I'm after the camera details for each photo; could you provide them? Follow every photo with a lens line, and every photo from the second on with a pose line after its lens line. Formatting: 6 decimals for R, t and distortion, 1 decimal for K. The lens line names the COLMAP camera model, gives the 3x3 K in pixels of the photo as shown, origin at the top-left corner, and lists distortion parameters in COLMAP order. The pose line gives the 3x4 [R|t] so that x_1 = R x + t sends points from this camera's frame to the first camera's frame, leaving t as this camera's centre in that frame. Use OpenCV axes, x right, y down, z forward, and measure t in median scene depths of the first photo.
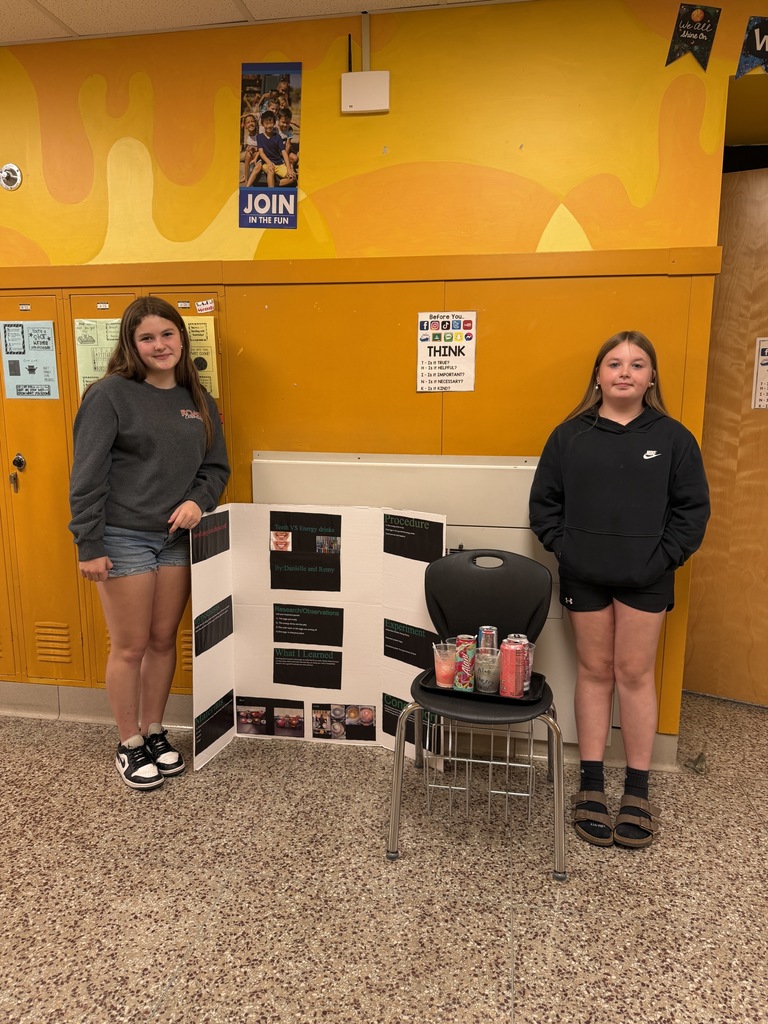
lens RADIAL K [[733.9, 0, 382.7], [0, 733.9, 511.8], [0, 0, 1]] dist [-0.000860, -0.002155]
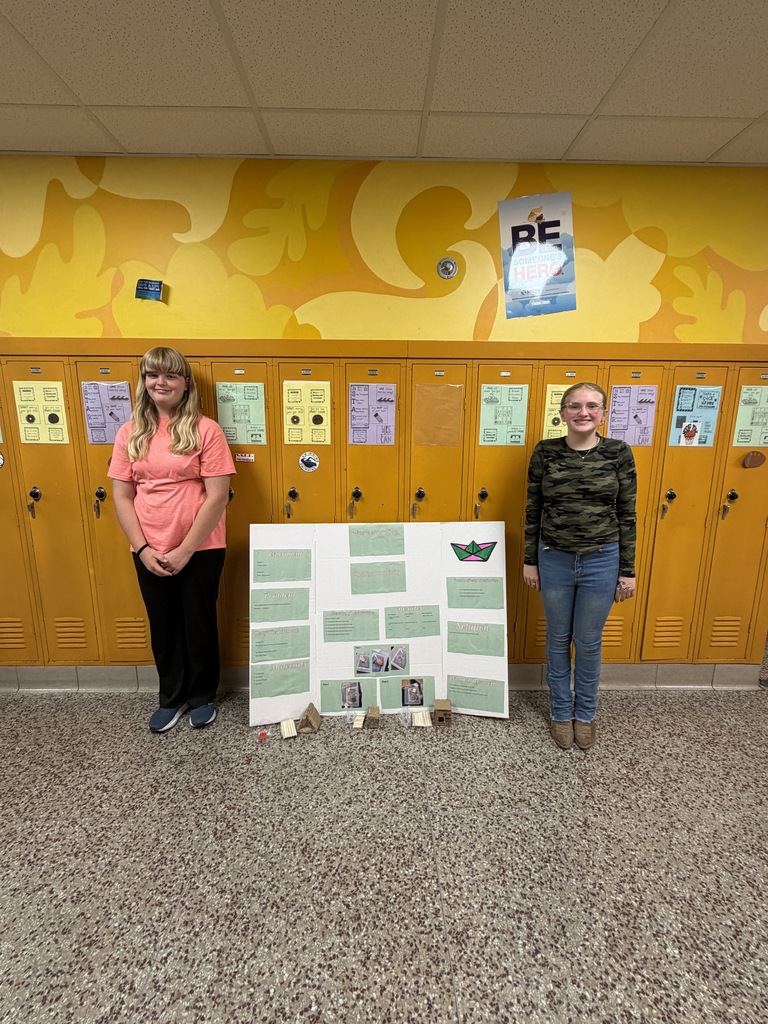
lens RADIAL K [[510.1, 0, 372.9], [0, 510.1, 538.1], [0, 0, 1]] dist [0.002288, -0.000898]
pose [[0.979293, -0.039497, 0.198559, -1.218547], [0.033073, 0.998820, 0.035569, -0.043854], [-0.199730, -0.028265, 0.979443, 0.227956]]
